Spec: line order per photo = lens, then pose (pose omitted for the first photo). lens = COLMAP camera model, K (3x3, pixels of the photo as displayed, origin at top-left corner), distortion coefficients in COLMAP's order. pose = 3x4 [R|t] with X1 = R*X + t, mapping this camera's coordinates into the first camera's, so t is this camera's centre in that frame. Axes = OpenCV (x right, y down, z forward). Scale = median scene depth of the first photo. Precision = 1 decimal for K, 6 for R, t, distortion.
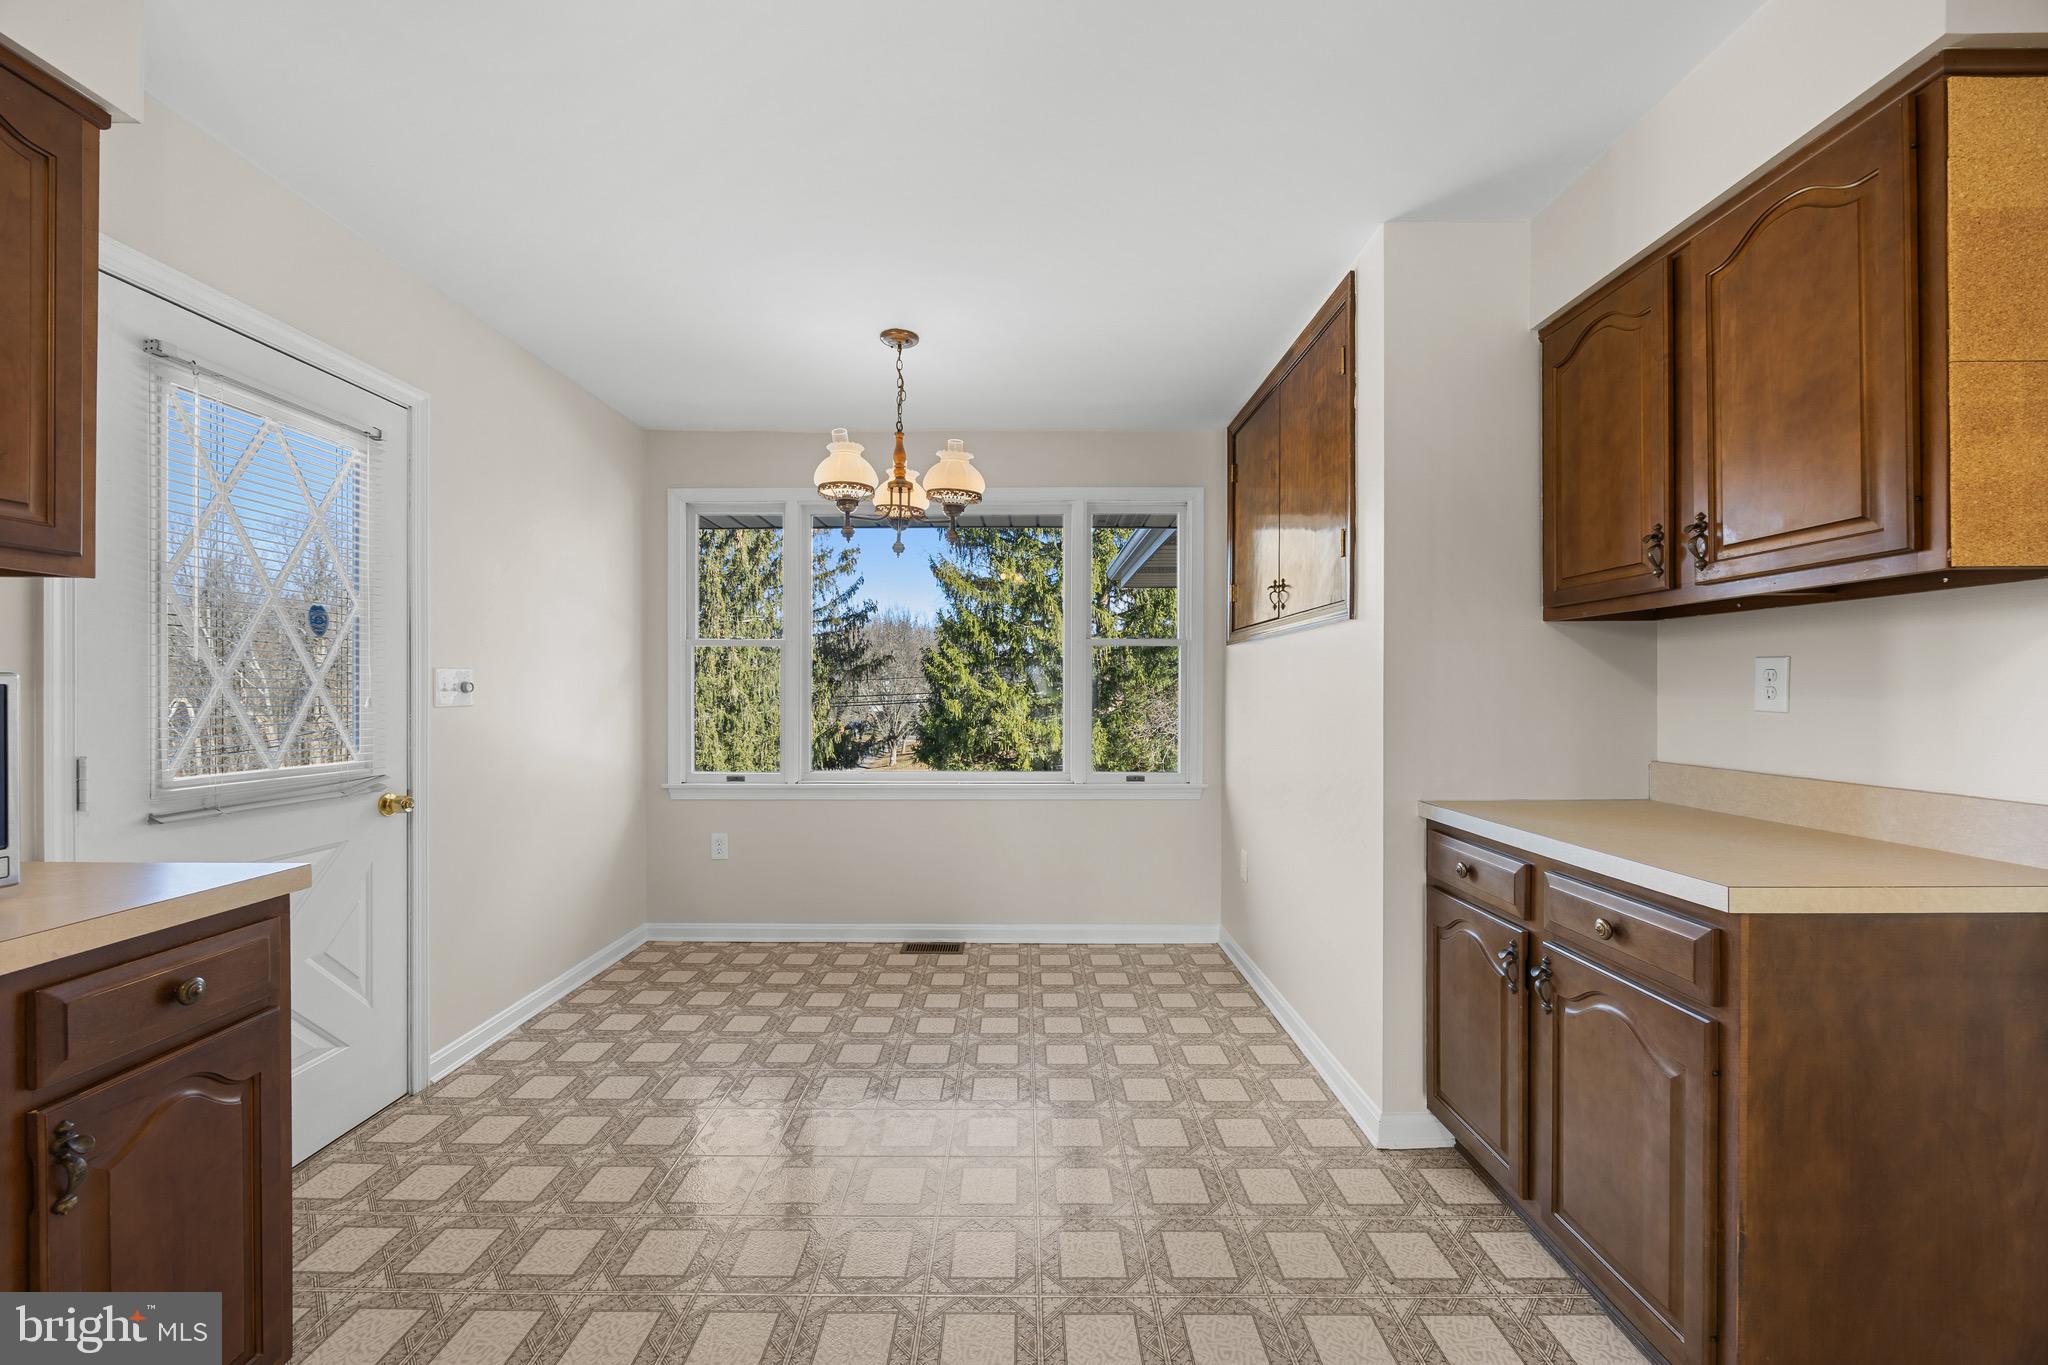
lens RADIAL K [[735.6, 0, 996.8], [0, 735.6, 693.7], [0, 0, 1]] dist [-0.001244, -0.000094]
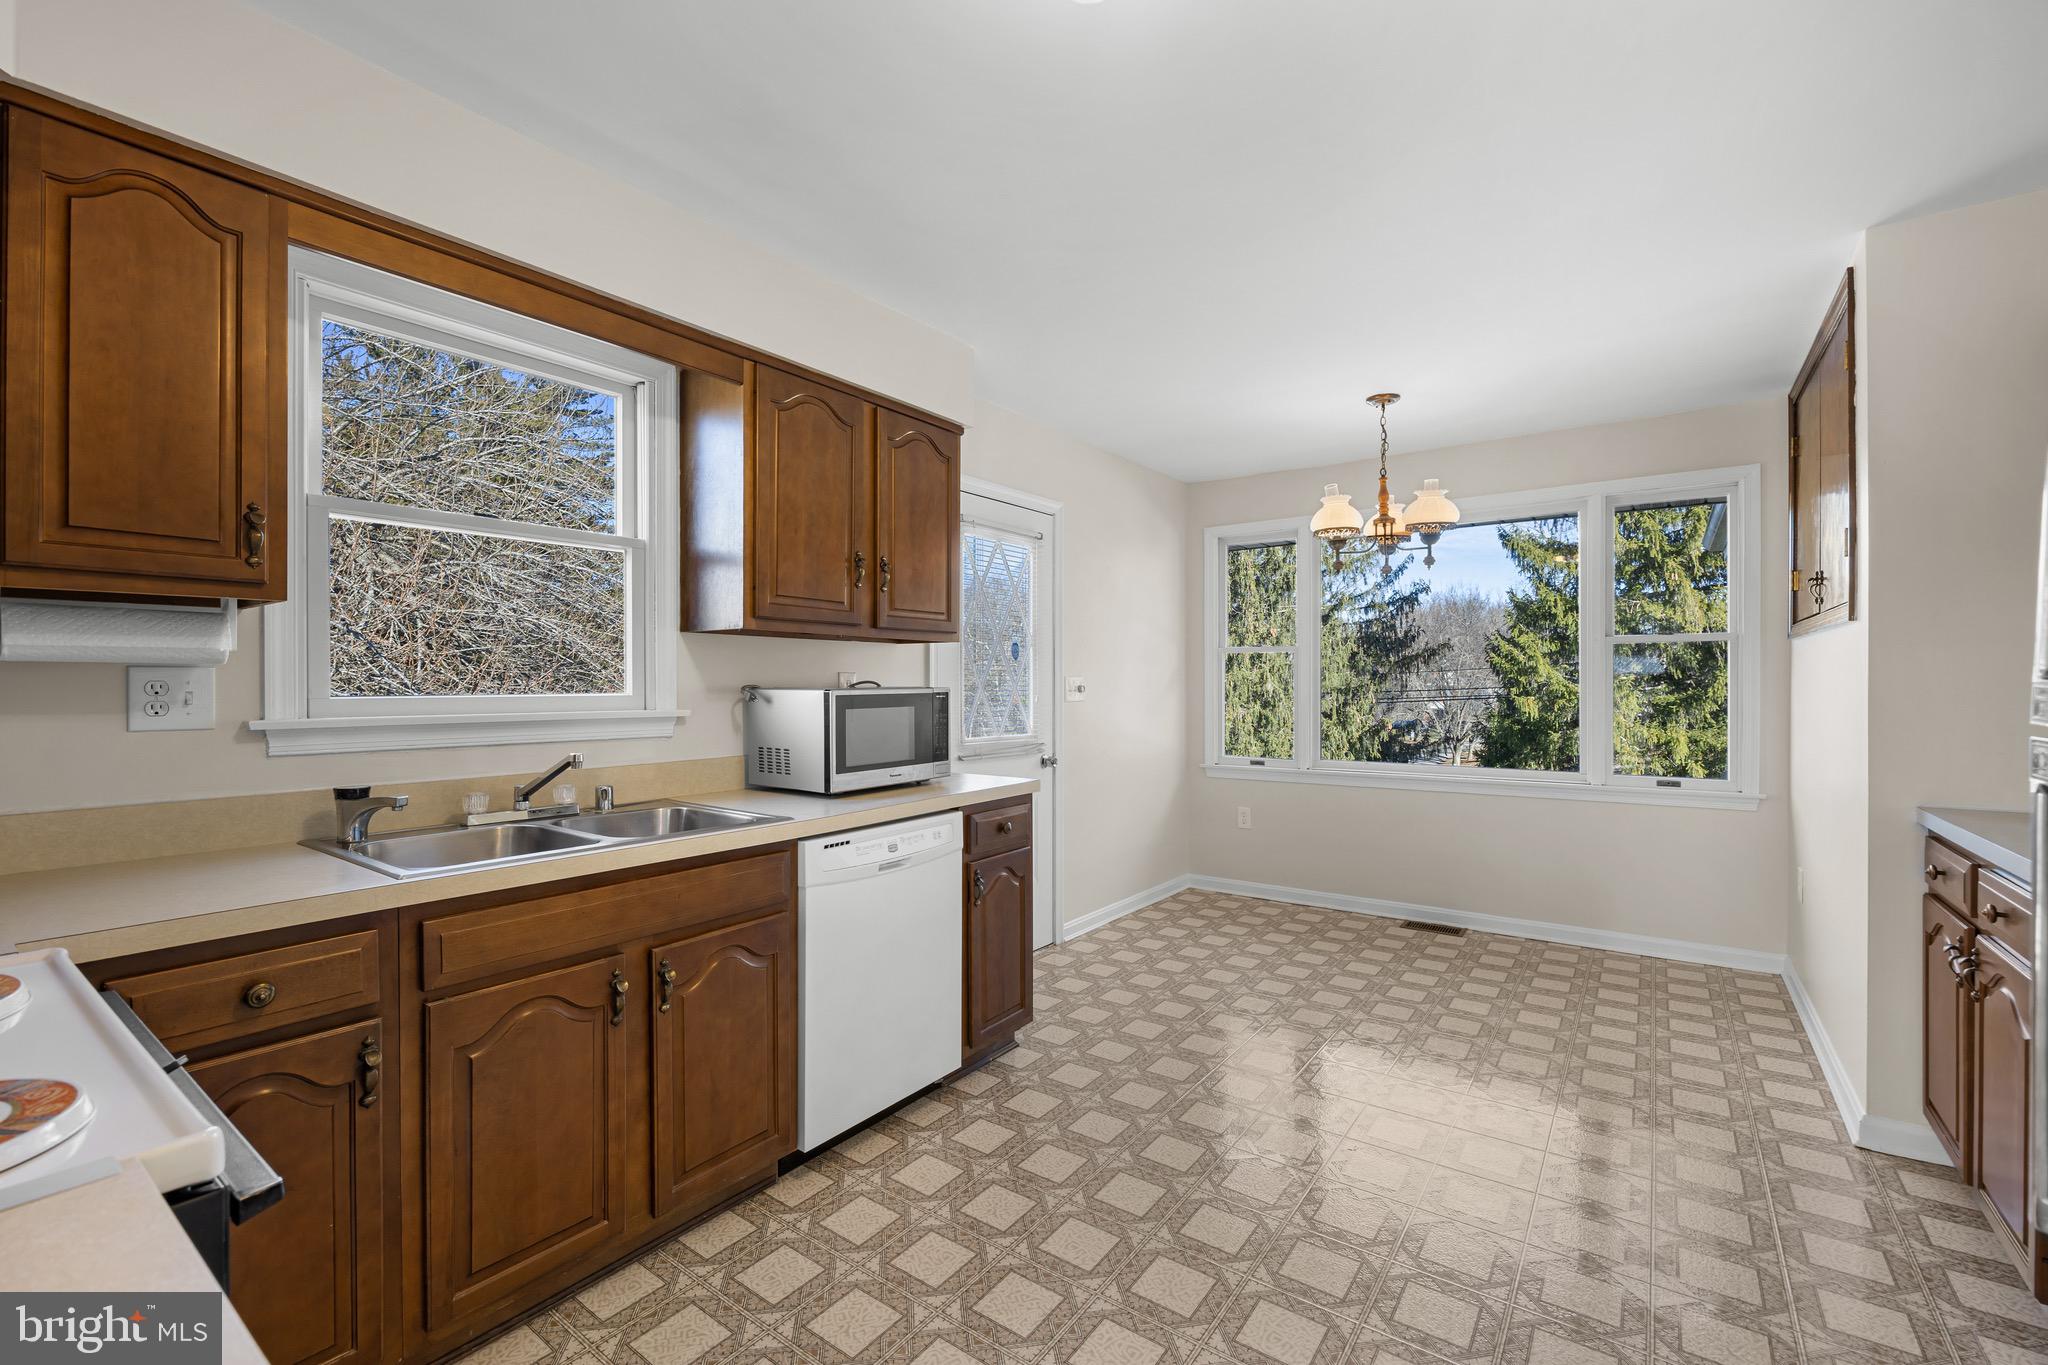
lens RADIAL K [[869.9, 0, 1024.0], [0, 869.9, 682.5], [0, 0, 1]] dist [-0.000236, -0.000089]
pose [[0.811194, -0.003168, -0.584769, 0.171609], [0.000653, 0.999990, -0.004512, -0.010035], [0.584777, 0.003278, 0.811187, -0.384537]]
